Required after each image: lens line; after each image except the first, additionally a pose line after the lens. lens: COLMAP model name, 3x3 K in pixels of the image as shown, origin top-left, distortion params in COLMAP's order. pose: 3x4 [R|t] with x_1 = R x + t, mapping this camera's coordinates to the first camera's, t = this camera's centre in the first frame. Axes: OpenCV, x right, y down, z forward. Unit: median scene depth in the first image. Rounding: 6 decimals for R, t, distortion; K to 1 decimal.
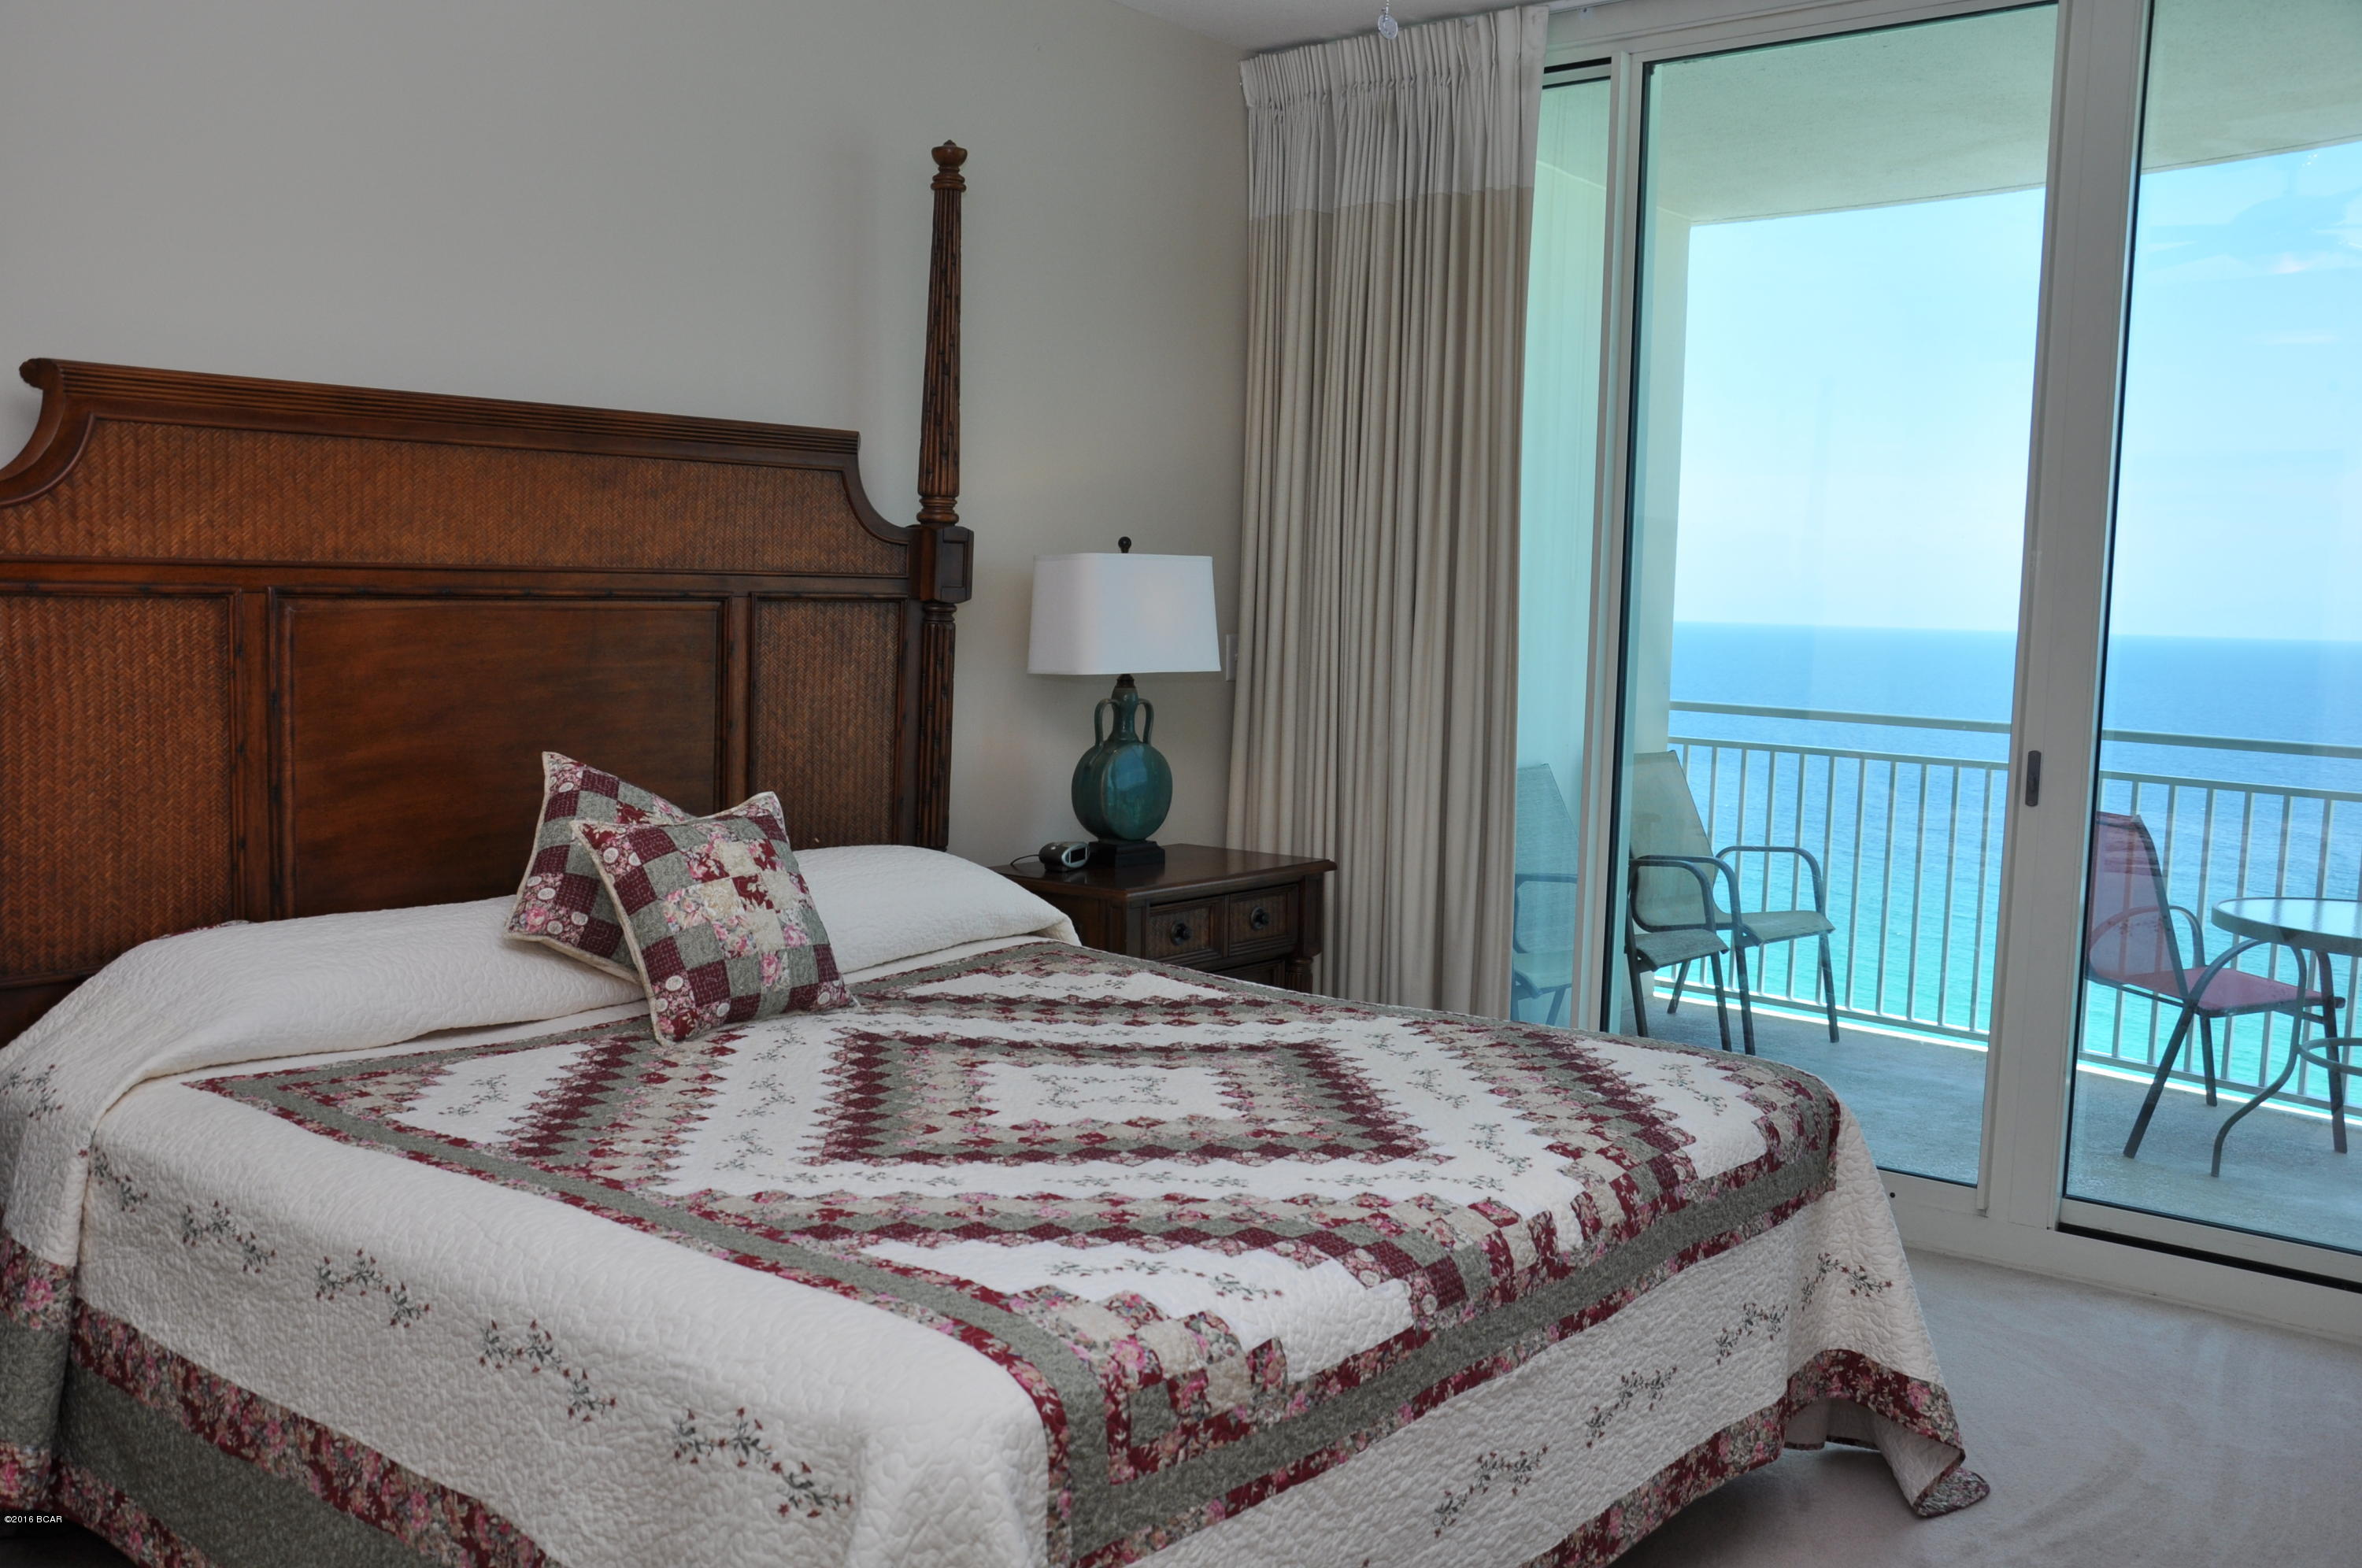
lens RADIAL K [[2061.8, 0, 1181.0], [0, 2061.8, 784.0], [0, 0, 1]] dist [-0.085998, 0.010628]
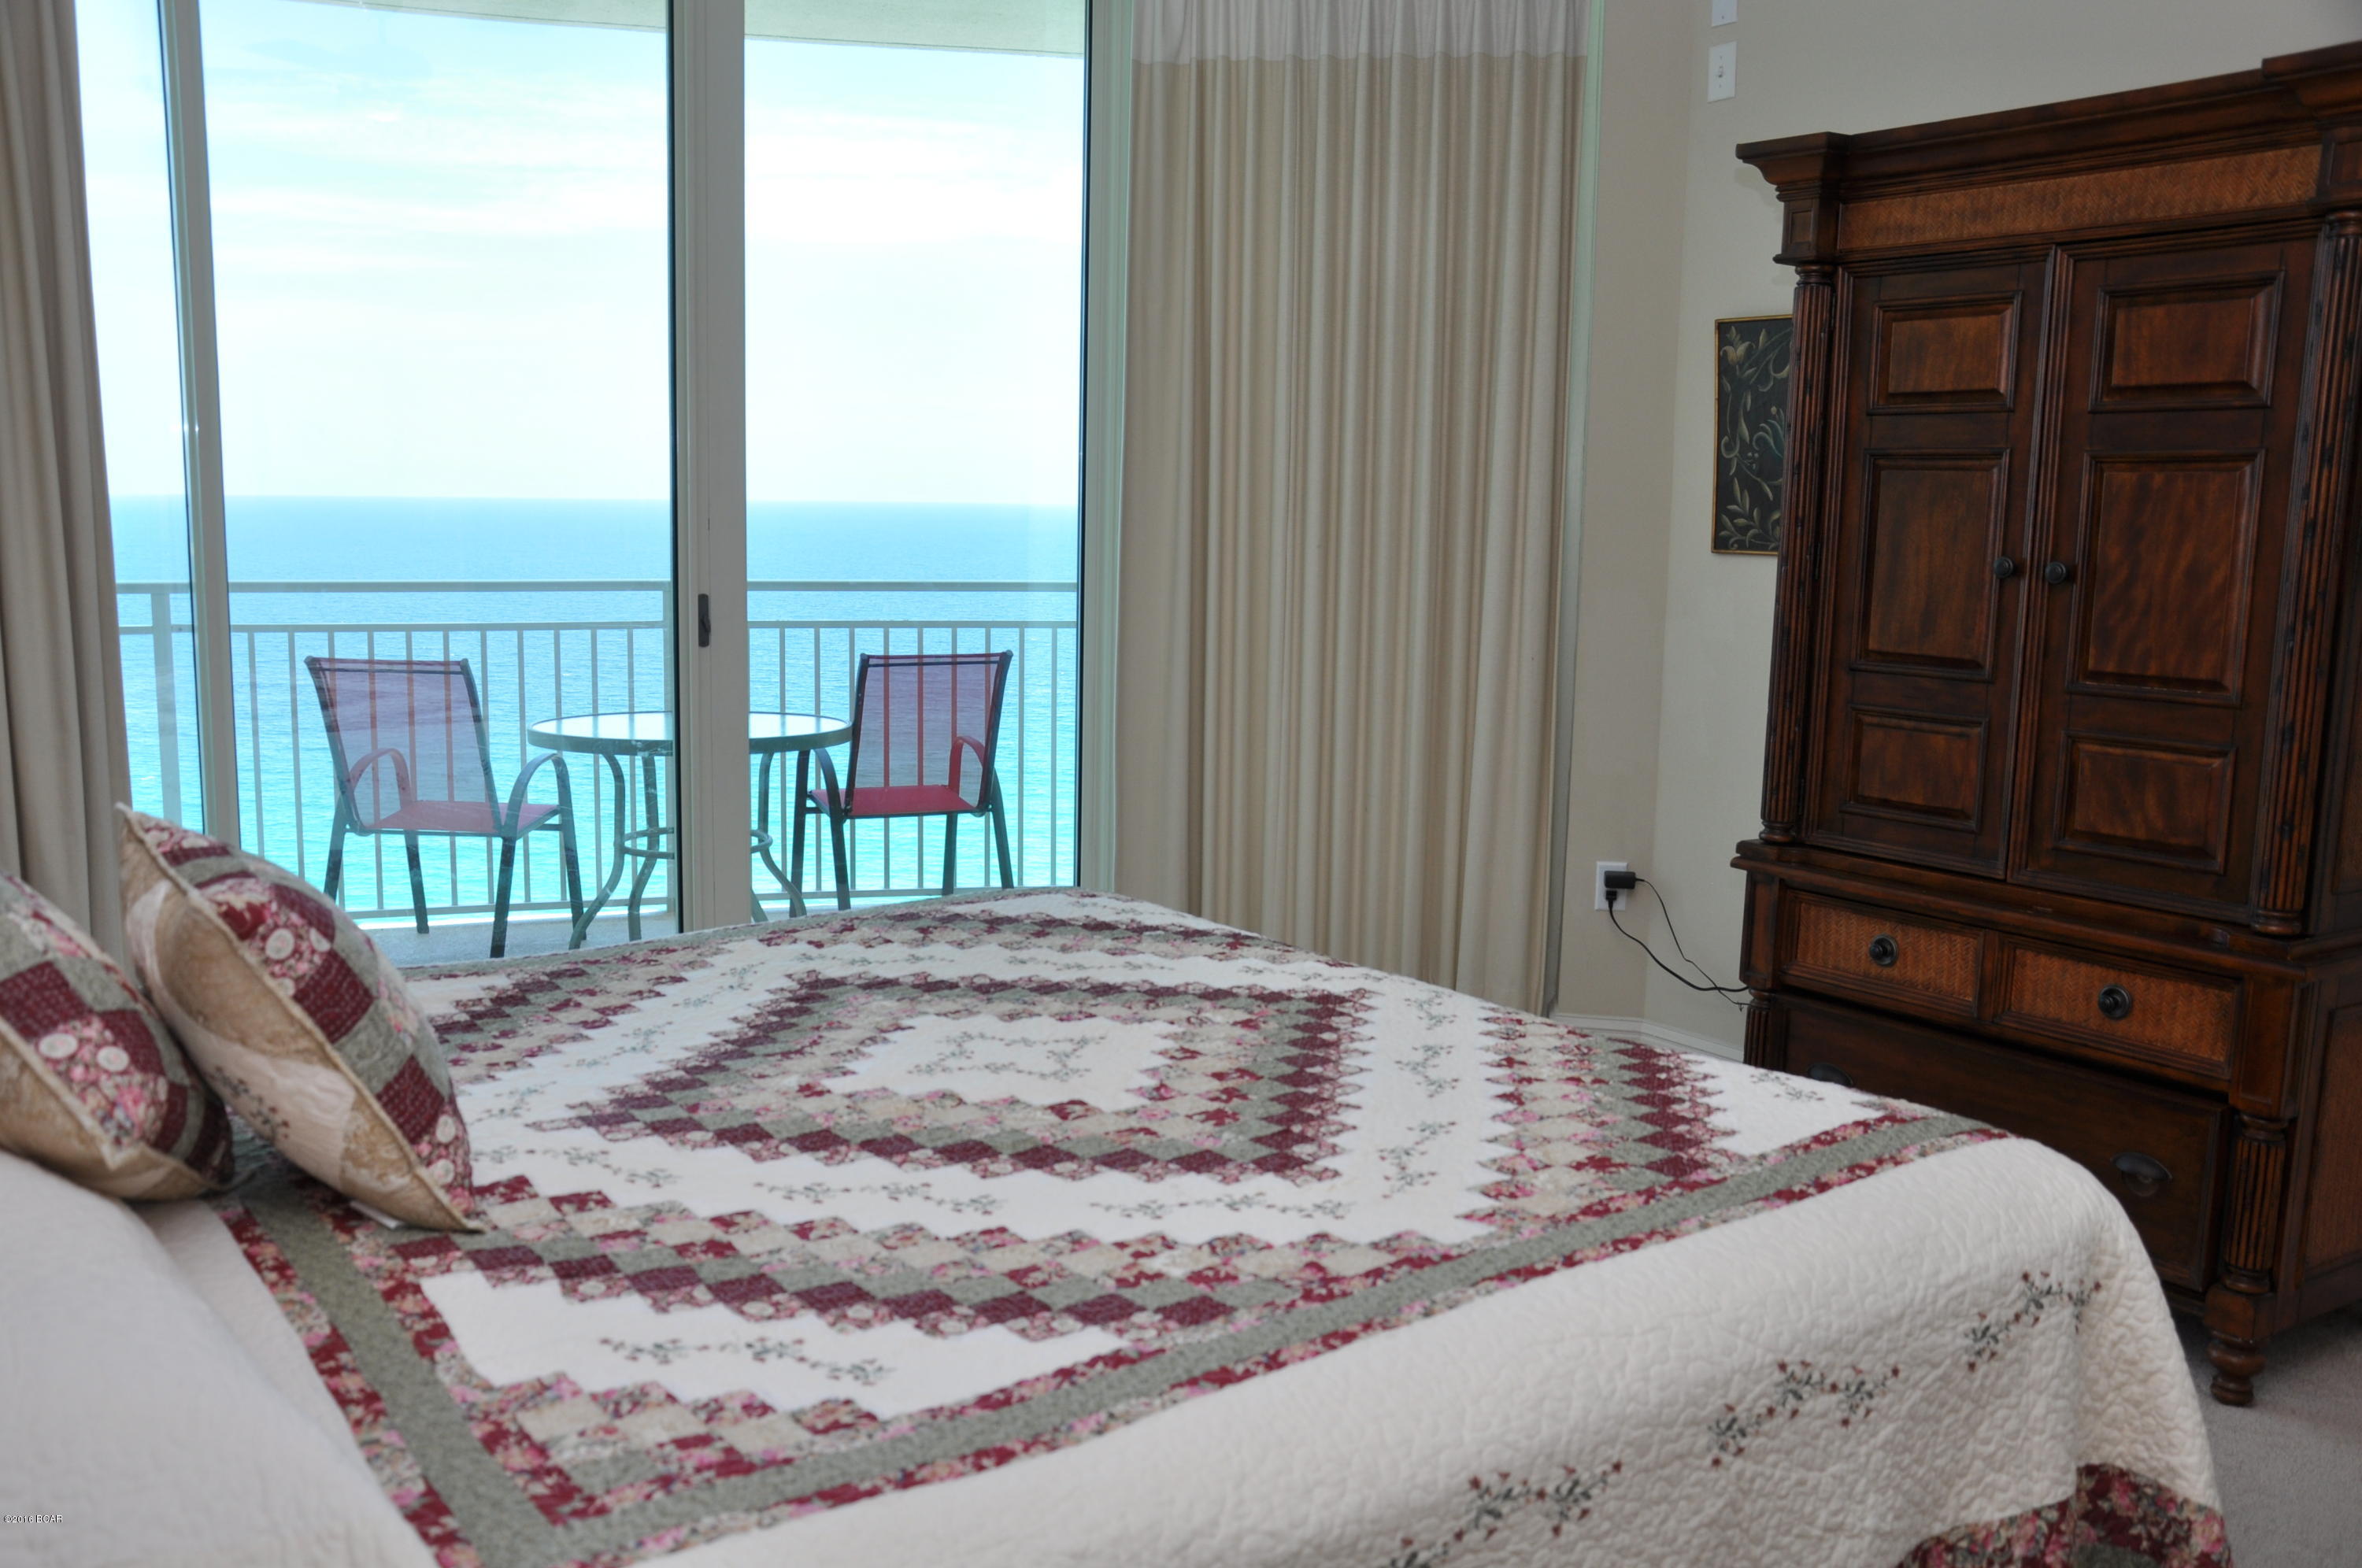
lens RADIAL K [[2061.8, 0, 1181.0], [0, 2061.8, 784.0], [0, 0, 1]] dist [-0.085998, 0.010628]
pose [[0.272640, -0.153266, 0.949830, -0.853078], [0.075705, 0.987587, 0.137628, -0.073987], [-0.959133, 0.034384, 0.280859, 0.751300]]
